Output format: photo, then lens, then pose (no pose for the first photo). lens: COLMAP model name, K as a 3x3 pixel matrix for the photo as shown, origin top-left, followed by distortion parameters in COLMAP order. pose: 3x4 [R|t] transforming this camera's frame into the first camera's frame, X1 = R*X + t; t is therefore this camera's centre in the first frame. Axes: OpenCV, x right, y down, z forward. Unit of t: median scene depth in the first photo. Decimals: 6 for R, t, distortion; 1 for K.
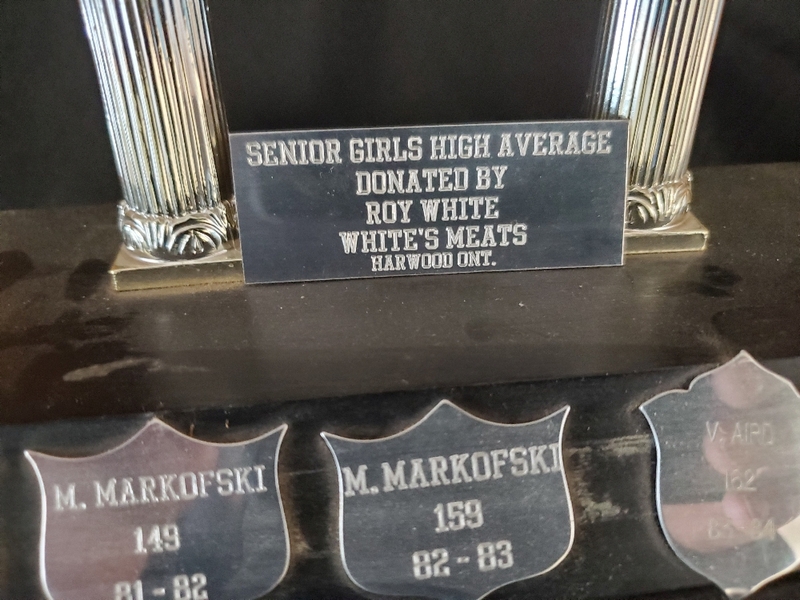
lens RADIAL K [[659.0, 0, 400.0], [0, 659.0, 300.0], [0, 0, 1]] dist [-0.072247, -0.004530]
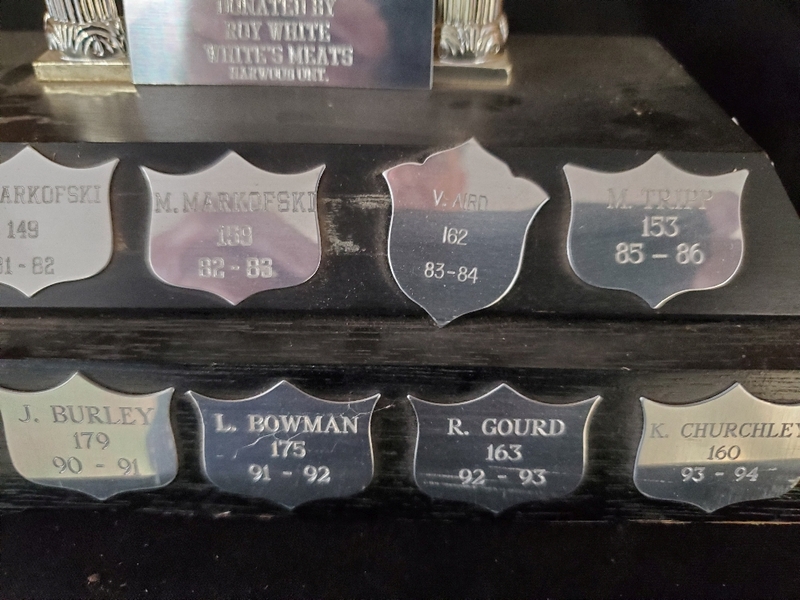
lens RADIAL K [[659.0, 0, 400.0], [0, 659.0, 300.0], [0, 0, 1]] dist [-0.072247, -0.004530]
pose [[0.993848, 0.093979, -0.058604, 0.404376], [-0.086745, 0.989491, 0.115686, 0.209480], [0.068860, -0.109891, 0.991555, -0.274968]]
